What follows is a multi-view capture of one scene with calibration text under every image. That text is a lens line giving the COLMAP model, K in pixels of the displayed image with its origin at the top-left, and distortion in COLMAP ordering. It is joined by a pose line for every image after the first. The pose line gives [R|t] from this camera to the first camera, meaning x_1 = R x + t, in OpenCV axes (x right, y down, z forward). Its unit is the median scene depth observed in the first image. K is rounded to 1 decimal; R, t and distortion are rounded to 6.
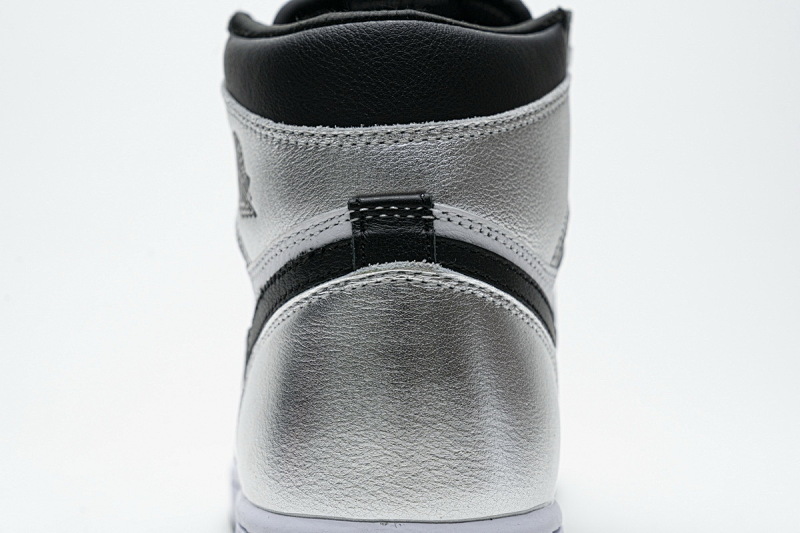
lens RADIAL K [[1525.5, 0, 402.9], [0, 1525.5, 265.7], [0, 0, 1]] dist [0.008468, 0.000000]
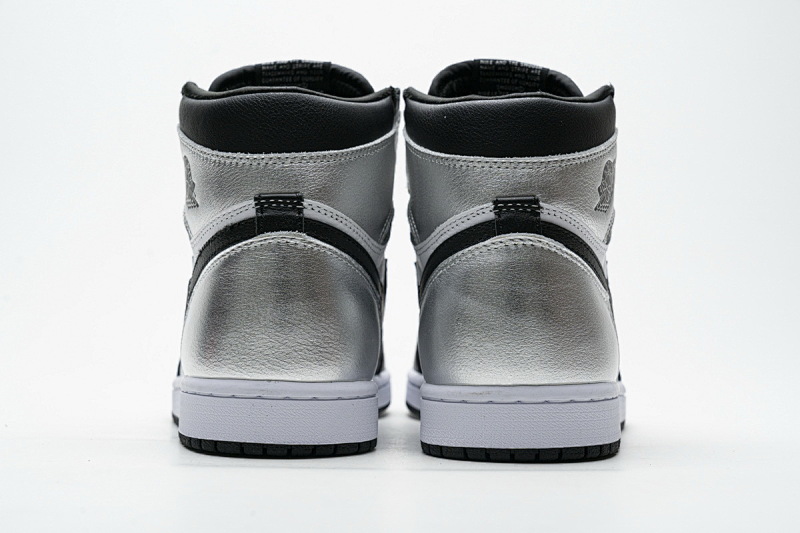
lens RADIAL K [[1525.5, 0, 398.7], [0, 1525.5, 266.7], [0, 0, 1]] dist [0.008468, 0.000000]
pose [[0.997998, 0.030286, 0.055518, 0.032847], [-0.028254, 0.998915, -0.037027, 0.093634], [-0.056579, 0.035384, 0.997771, -0.703638]]
